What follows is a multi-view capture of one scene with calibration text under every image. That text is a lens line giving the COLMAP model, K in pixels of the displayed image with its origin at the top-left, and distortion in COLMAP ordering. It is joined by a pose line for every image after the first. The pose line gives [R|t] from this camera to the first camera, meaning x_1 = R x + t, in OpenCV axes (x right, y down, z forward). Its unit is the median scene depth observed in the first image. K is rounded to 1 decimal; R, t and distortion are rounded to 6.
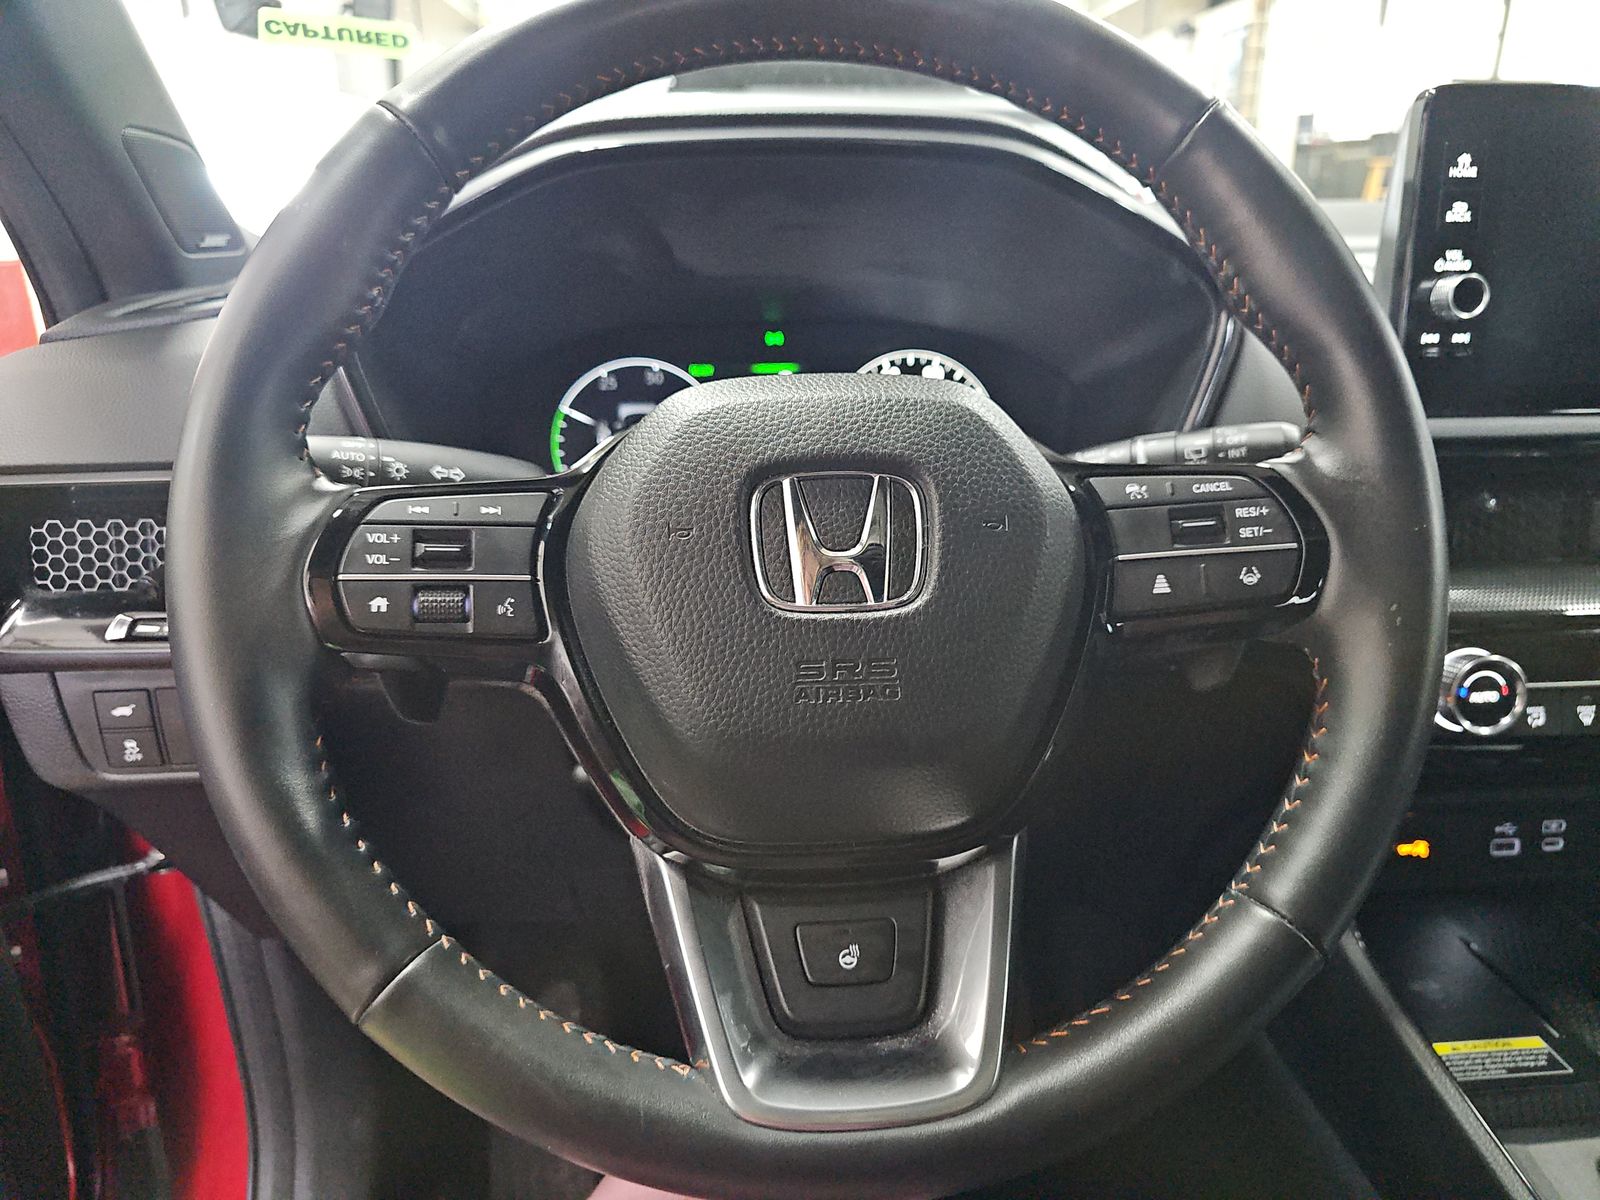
lens RADIAL K [[1085.6, 0, 800.0], [0, 1085.6, 600.0], [0, 0, 1]] dist [-0.007979, -0.003096]
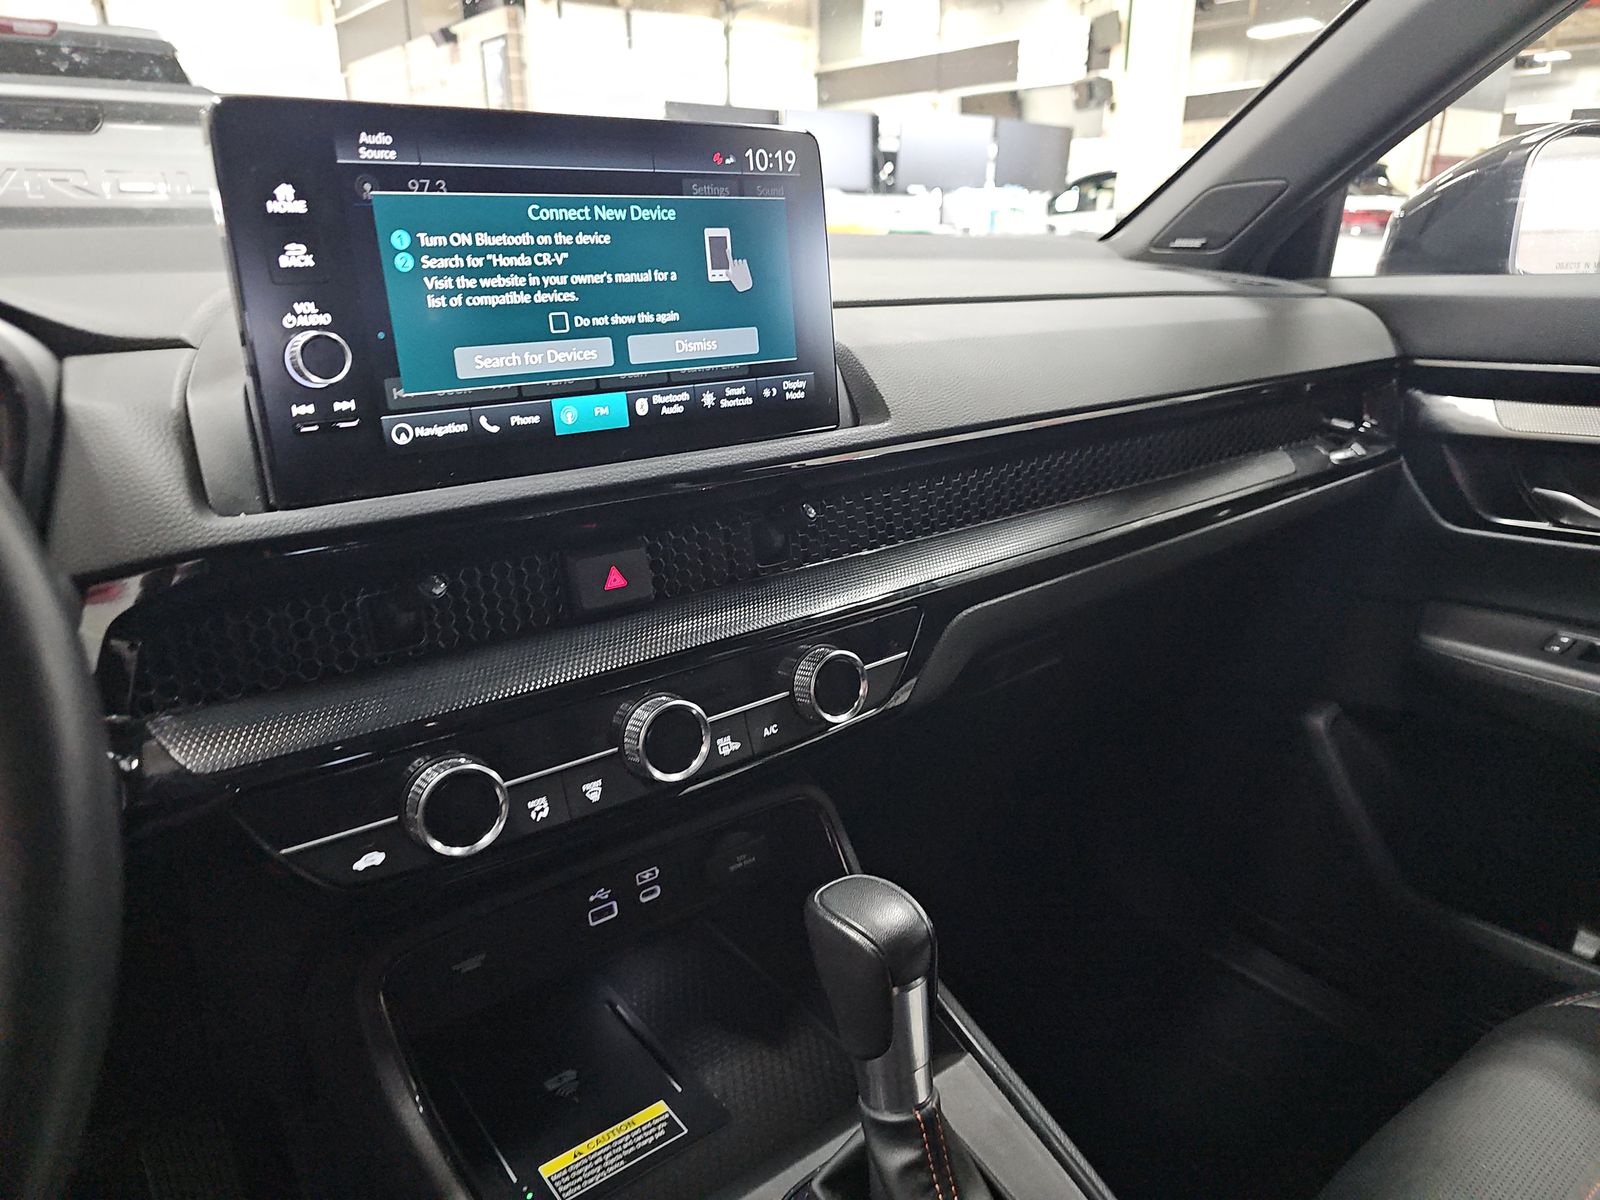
lens RADIAL K [[1053.4, 0, 800.0], [0, 1053.4, 600.0], [0, 0, 1]] dist [-0.006573, -0.004669]
pose [[0.841880, -0.184760, 0.507052, 0.409600], [0.180804, 0.981833, 0.057565, -0.068305], [-0.508476, 0.043214, 0.859991, 0.114011]]
